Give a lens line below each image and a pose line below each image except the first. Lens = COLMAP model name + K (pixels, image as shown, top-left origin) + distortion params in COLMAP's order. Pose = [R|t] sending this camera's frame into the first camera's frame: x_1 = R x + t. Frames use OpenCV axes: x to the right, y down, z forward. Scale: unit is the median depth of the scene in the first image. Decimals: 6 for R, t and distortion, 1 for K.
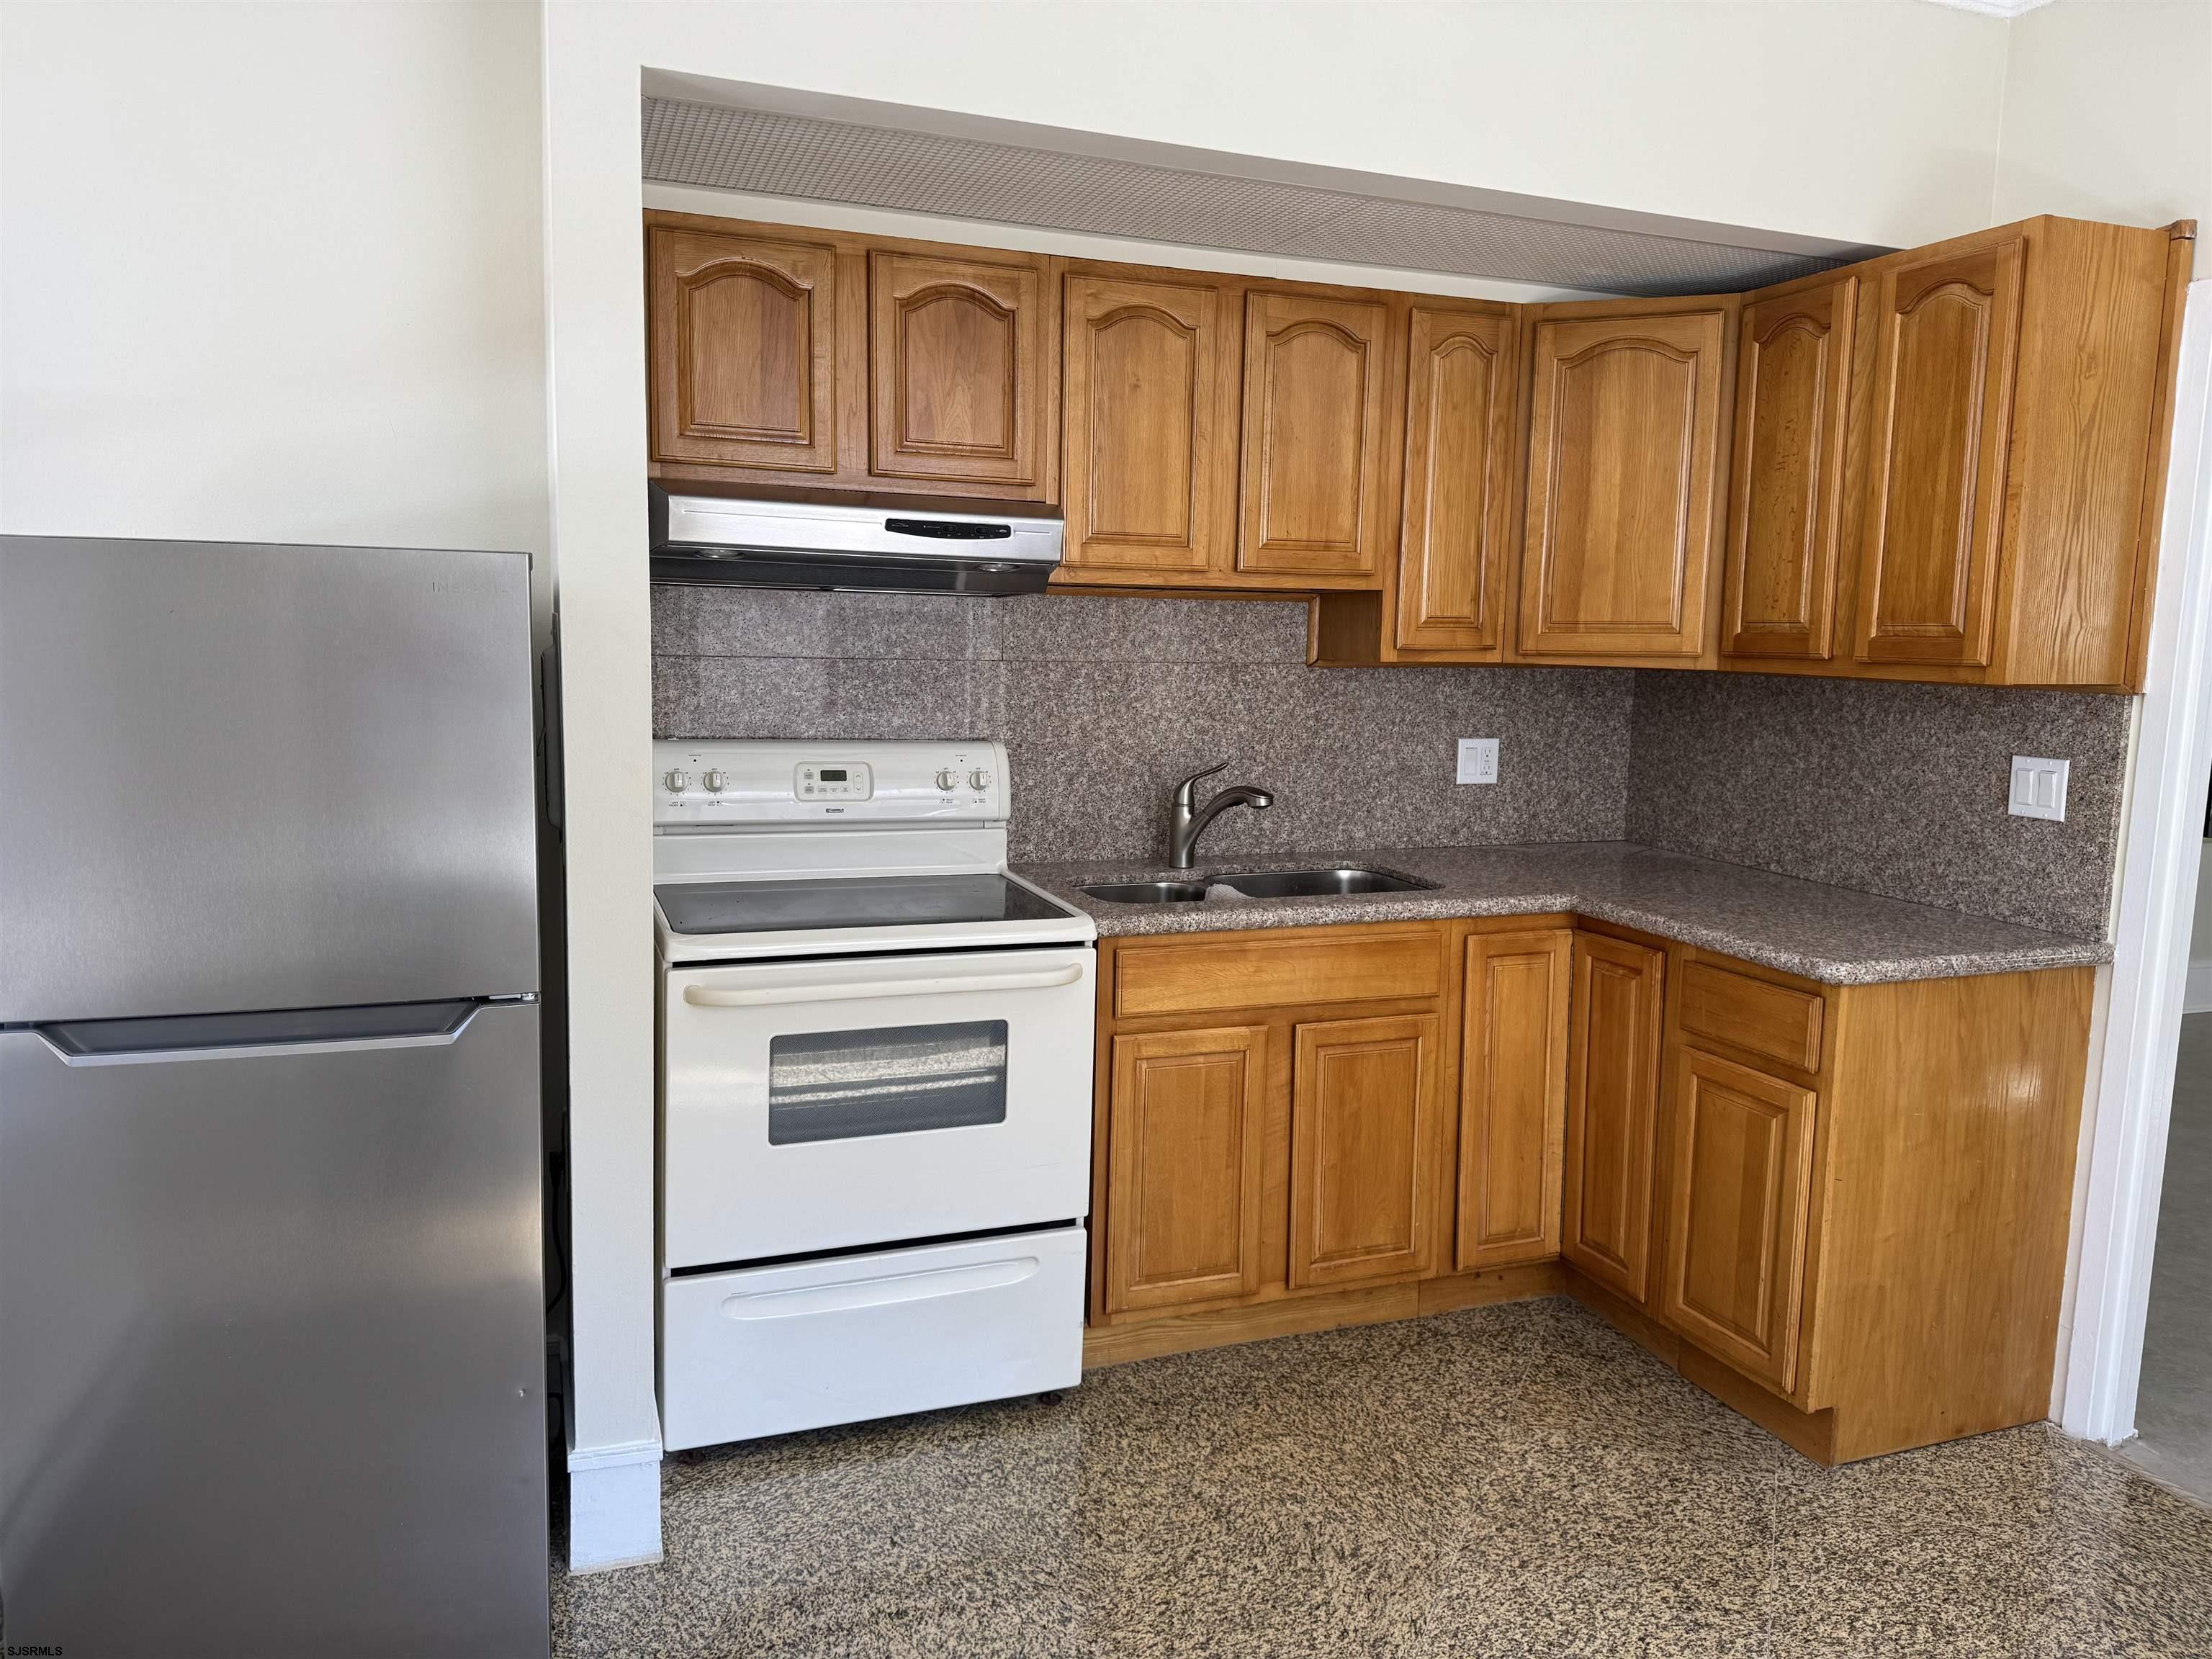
lens RADIAL K [[1557.0, 0, 1145.1], [0, 1557.0, 794.7], [0, 0, 1]] dist [0.098046, -0.136036]
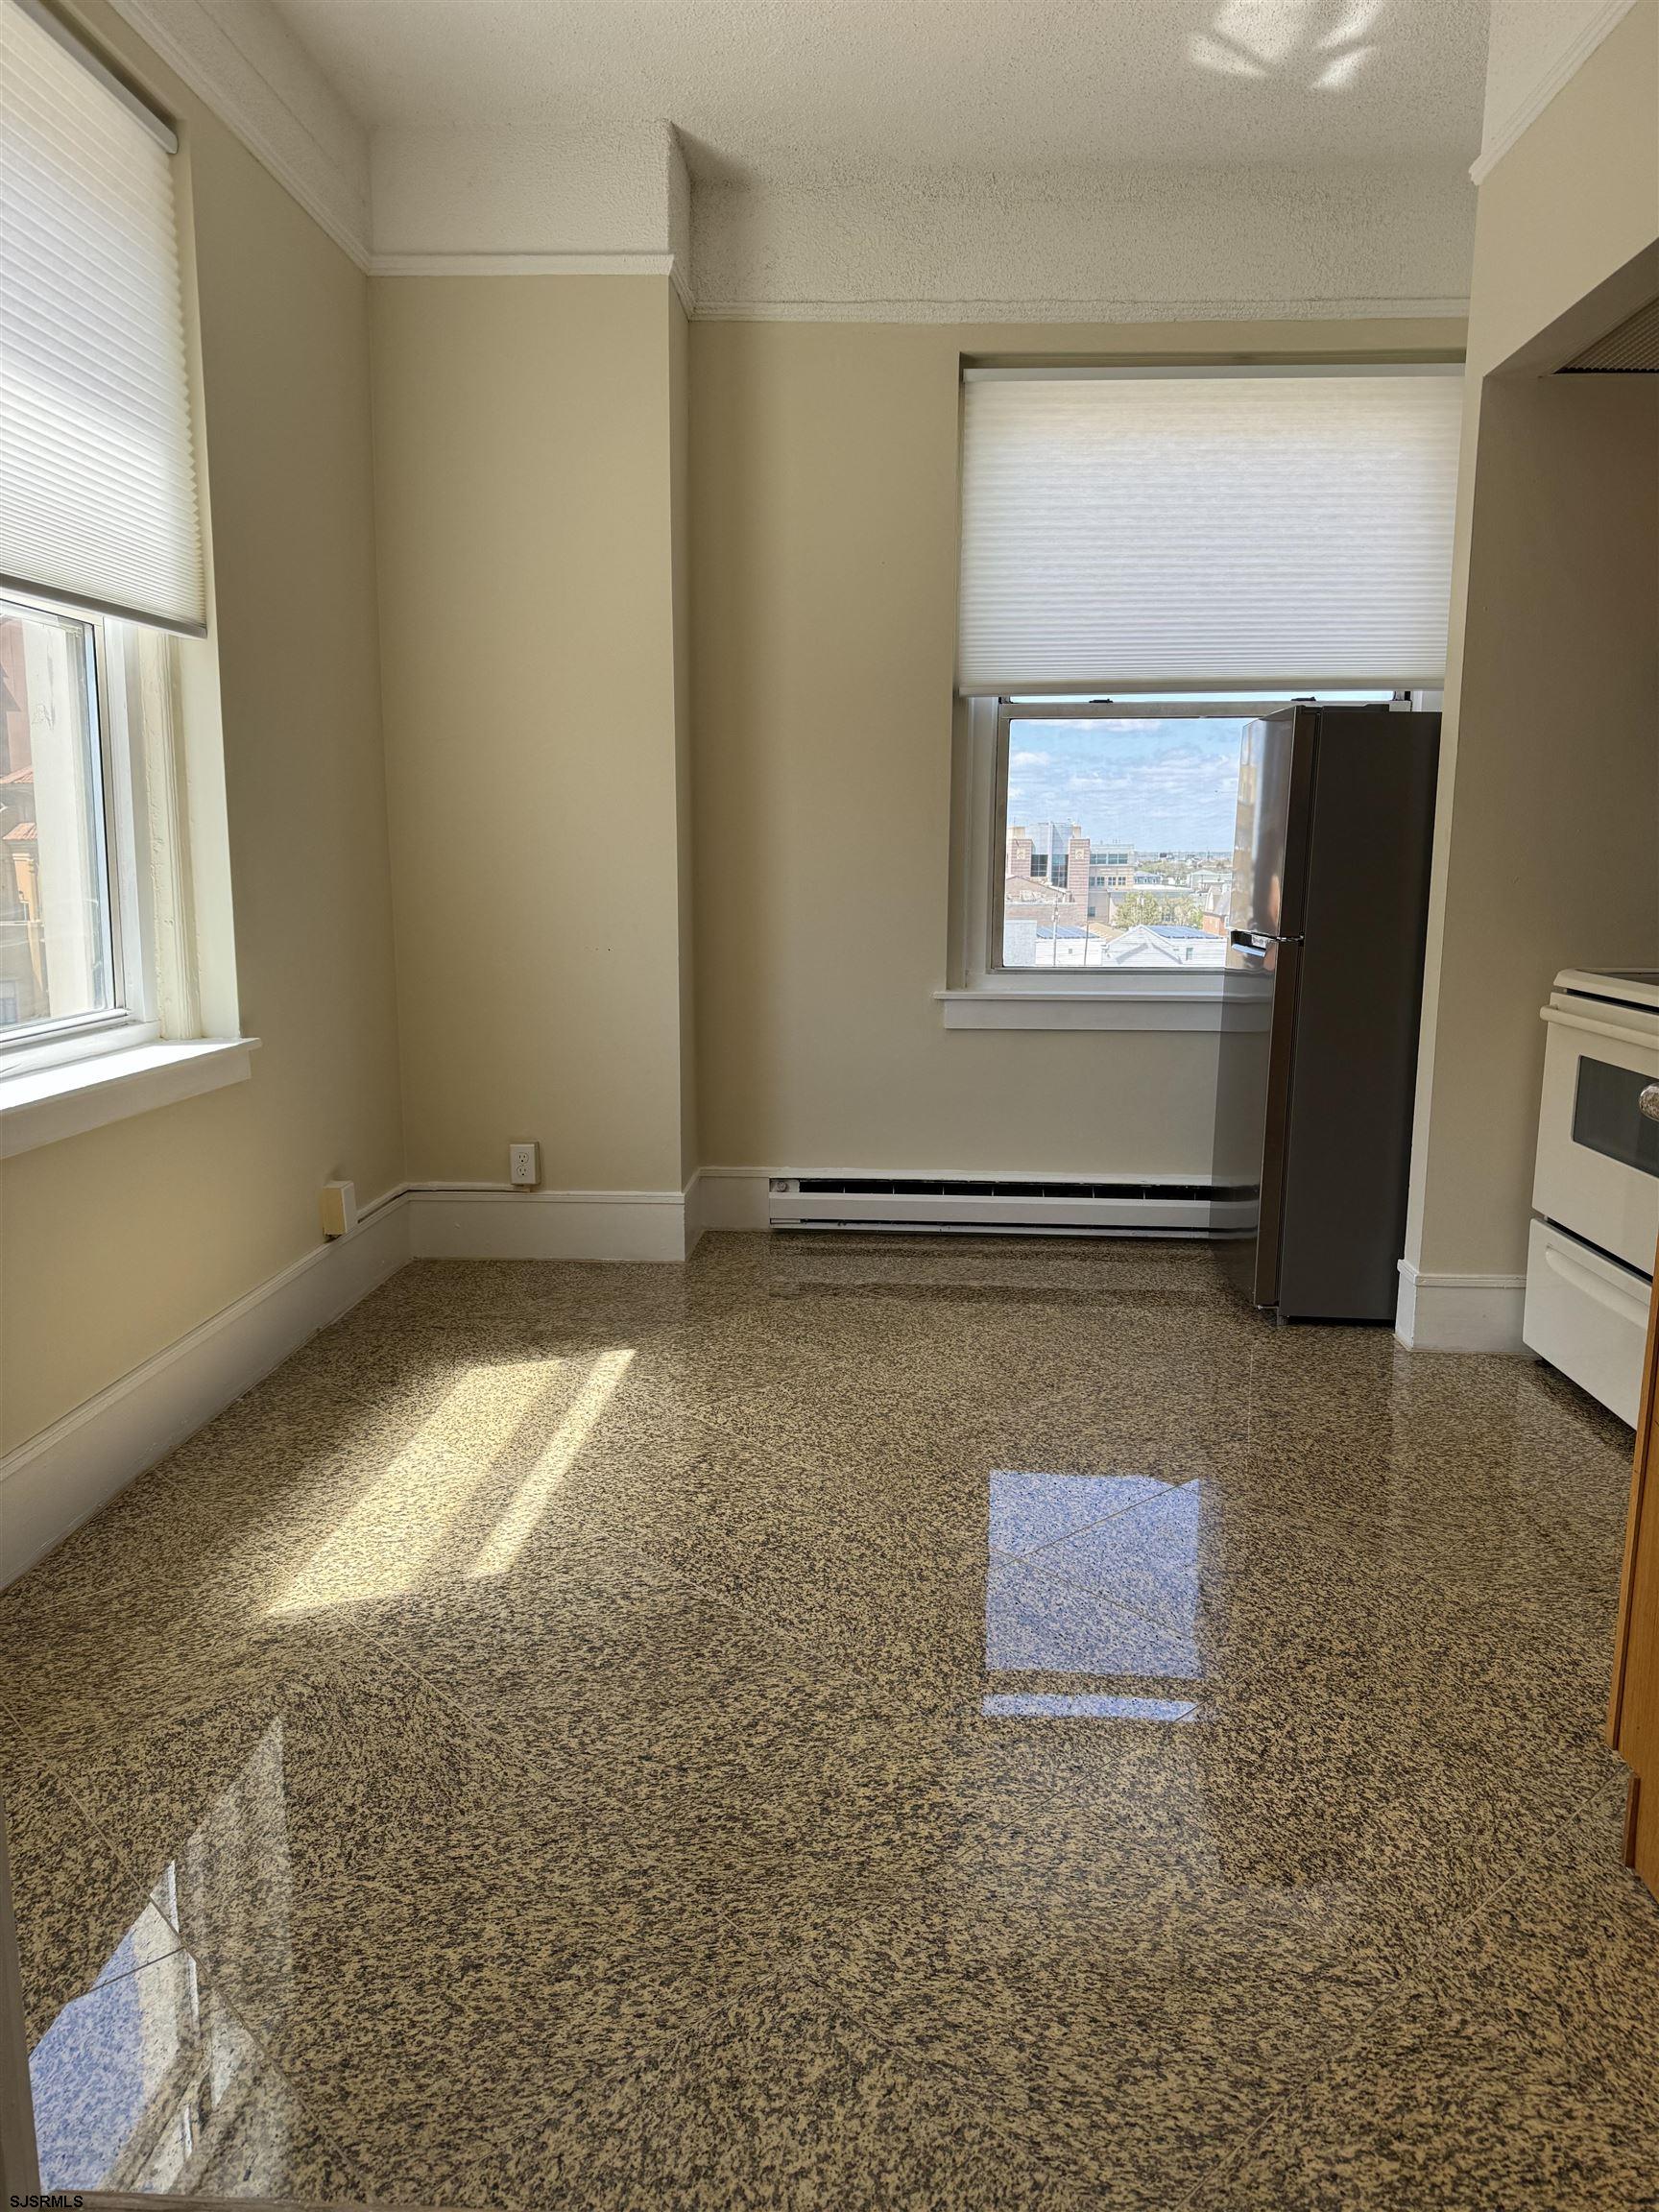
lens RADIAL K [[1551.9, 0, 823.3], [0, 1551.9, 1152.9], [0, 0, 1]] dist [0.039675, -0.068267]
pose [[-0.422975, 0.131333, -0.896573, 1.000488], [-0.123657, 0.971819, 0.200693, 0.042161], [0.897664, 0.195756, -0.394815, 0.802598]]
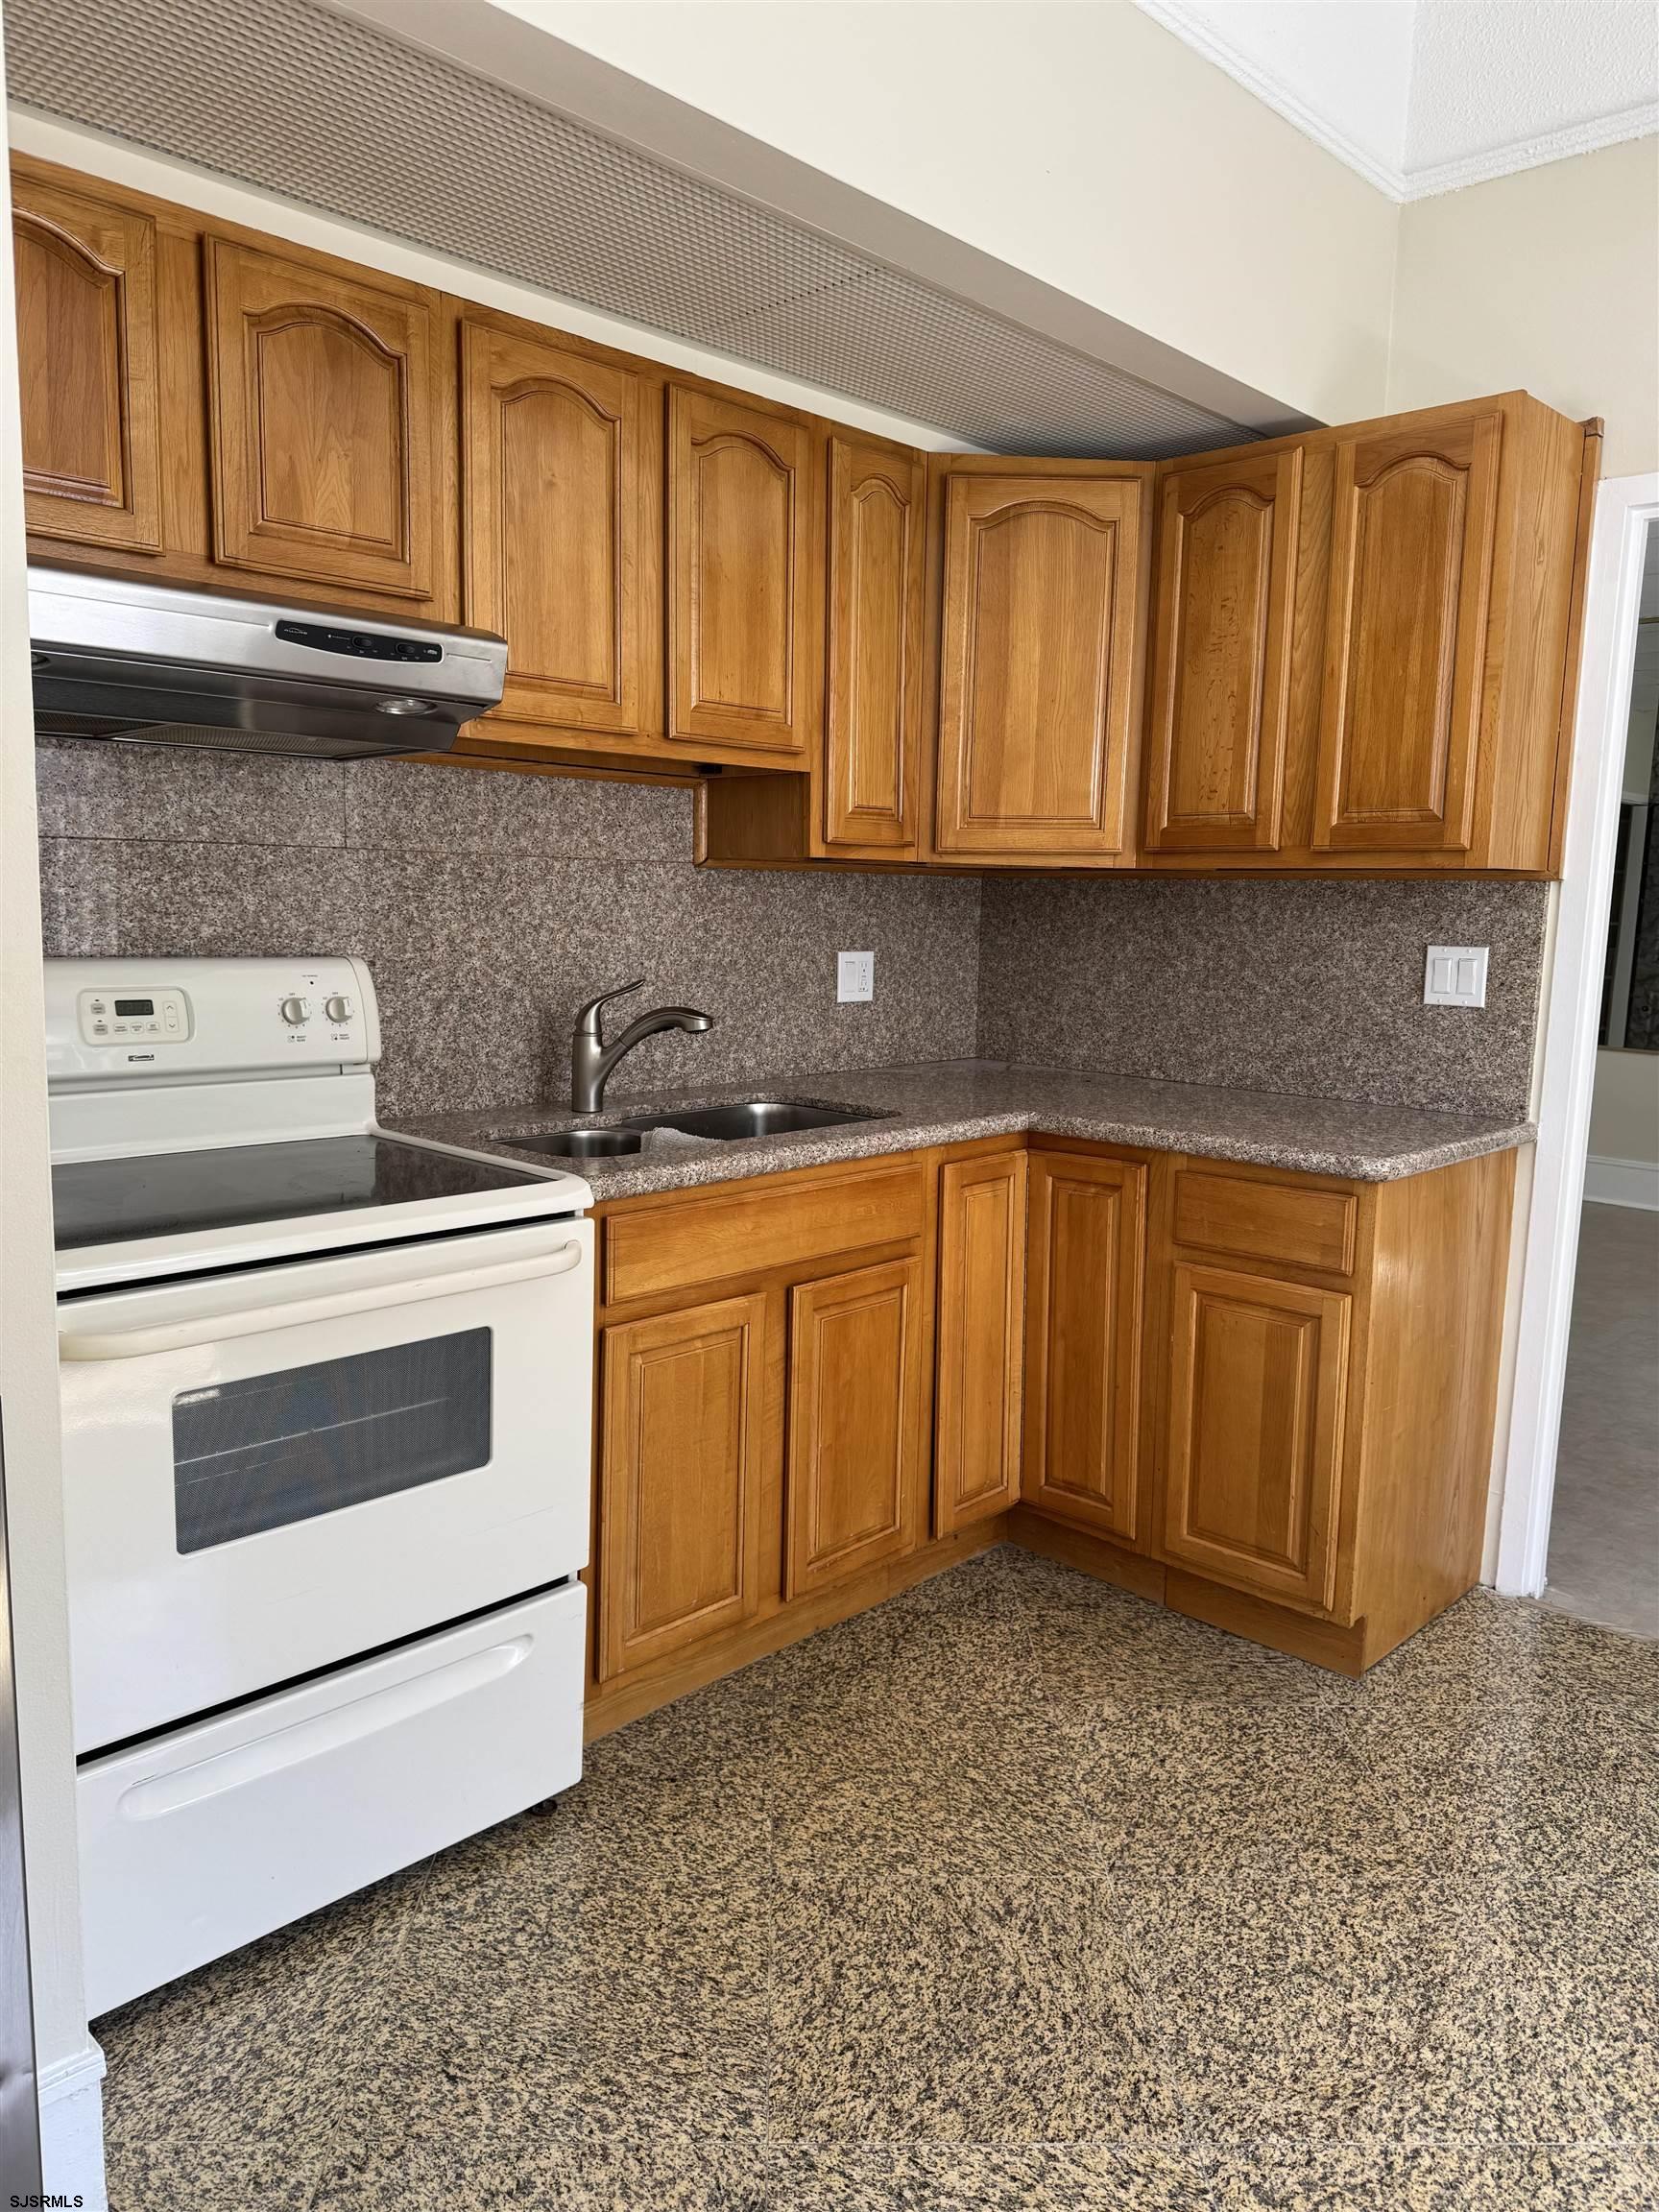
lens RADIAL K [[1563.0, 0, 855.3], [0, 1563.0, 1089.9], [0, 0, 1]] dist [0.036513, -0.024890]
pose [[0.907802, -0.056962, 0.415512, -0.205137], [0.045762, 0.998272, 0.036873, 0.013280], [-0.416894, -0.014459, 0.908840, 0.228988]]
